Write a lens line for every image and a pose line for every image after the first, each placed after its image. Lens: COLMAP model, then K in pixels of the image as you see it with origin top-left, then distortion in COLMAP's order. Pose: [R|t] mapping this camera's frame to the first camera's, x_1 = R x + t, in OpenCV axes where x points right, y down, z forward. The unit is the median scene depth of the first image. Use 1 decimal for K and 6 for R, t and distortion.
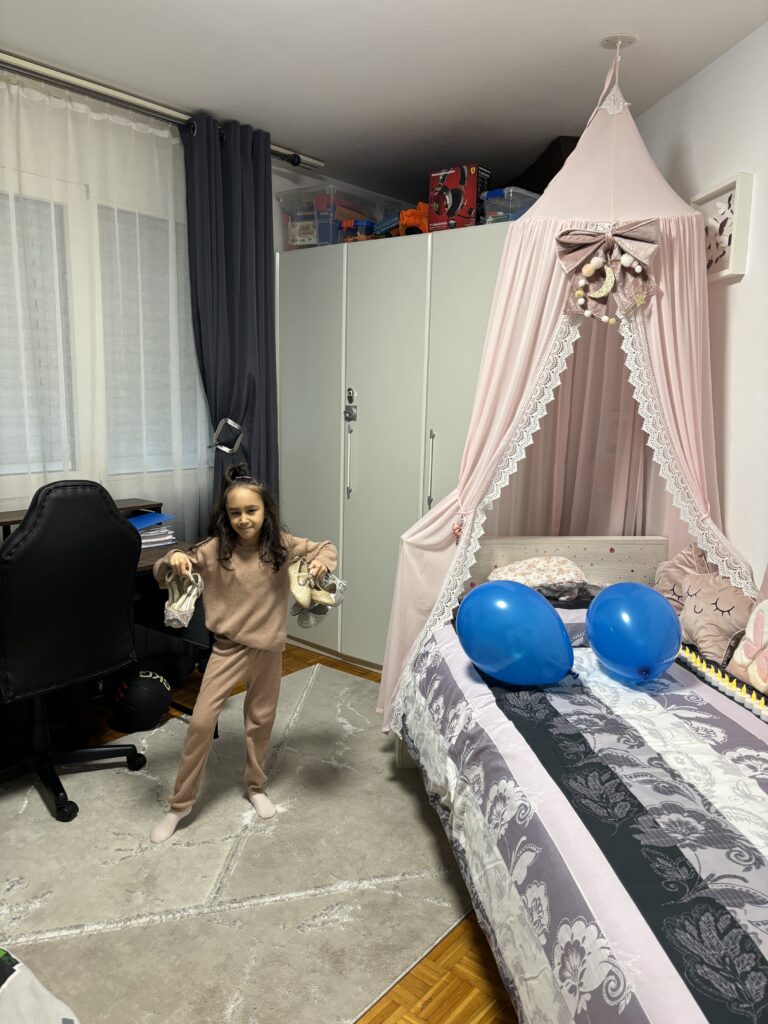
lens RADIAL K [[777.3, 0, 385.8], [0, 777.3, 509.8], [0, 0, 1]] dist [-0.015082, -0.026204]
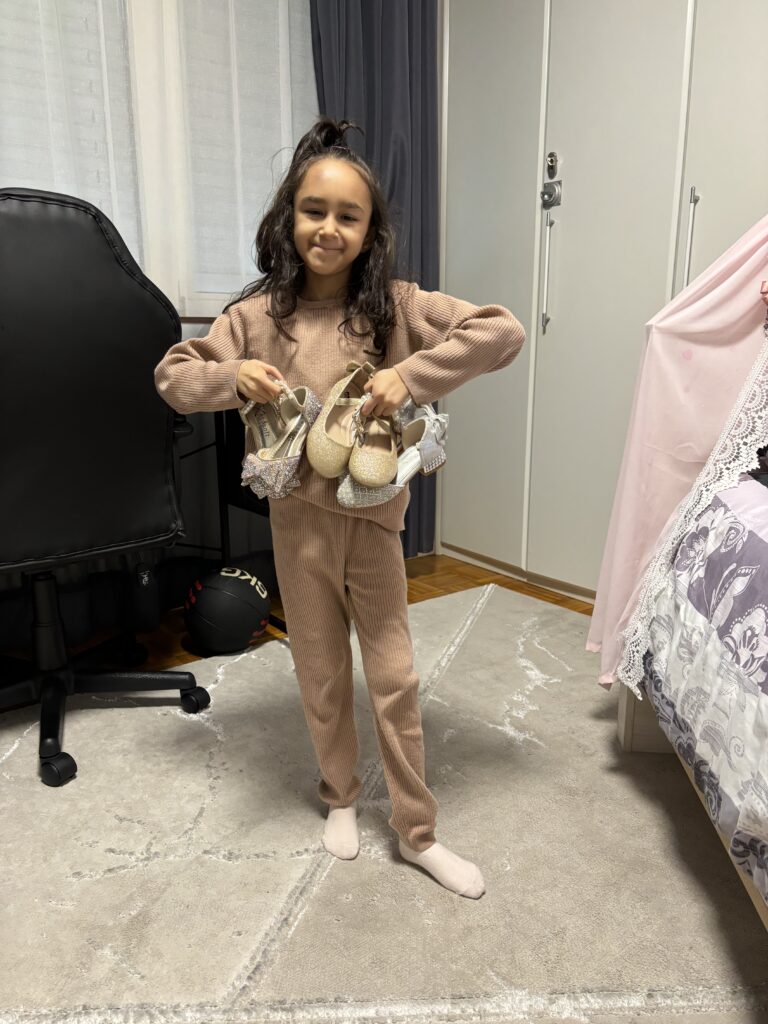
lens RADIAL K [[777.3, 0, 382.5], [0, 777.3, 513.5], [0, 0, 1]] dist [-0.015082, -0.026204]
pose [[0.969755, 0.030814, -0.242128, -0.024640], [-0.016169, 0.997930, 0.062240, 0.140925], [0.243545, -0.056442, 0.968246, 0.460047]]
